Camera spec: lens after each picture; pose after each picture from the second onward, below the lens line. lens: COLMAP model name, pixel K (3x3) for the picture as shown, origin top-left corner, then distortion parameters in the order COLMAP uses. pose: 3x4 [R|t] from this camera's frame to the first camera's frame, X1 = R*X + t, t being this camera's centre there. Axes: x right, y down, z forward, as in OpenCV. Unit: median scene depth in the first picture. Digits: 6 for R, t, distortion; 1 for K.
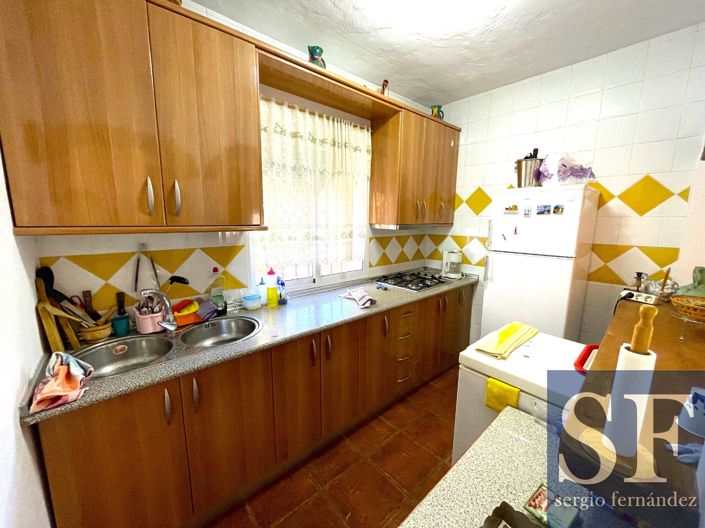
lens RADIAL K [[284.1, 0, 352.5], [0, 284.1, 264.0], [0, 0, 1]] dist [-0.001675, -0.000275]
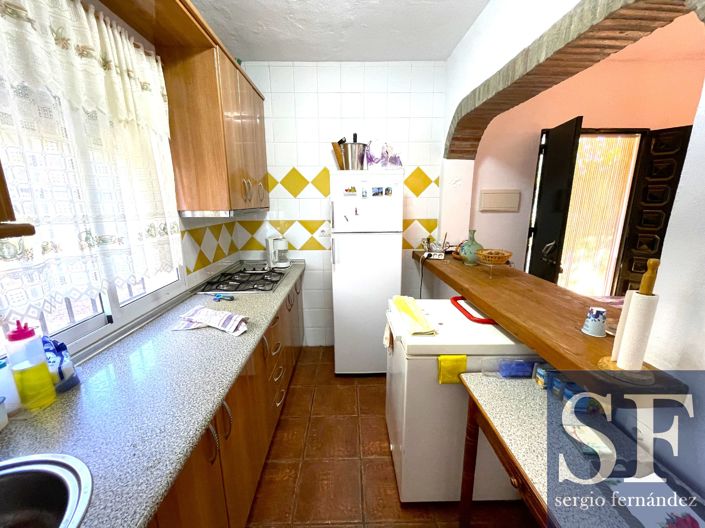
lens RADIAL K [[284.1, 0, 352.5], [0, 284.1, 264.0], [0, 0, 1]] dist [-0.001675, -0.000275]
pose [[0.648898, -0.176257, 0.740179, -0.236165], [0.136976, 0.983966, 0.114226, -0.047415], [-0.748444, 0.027266, 0.662637, 0.312107]]
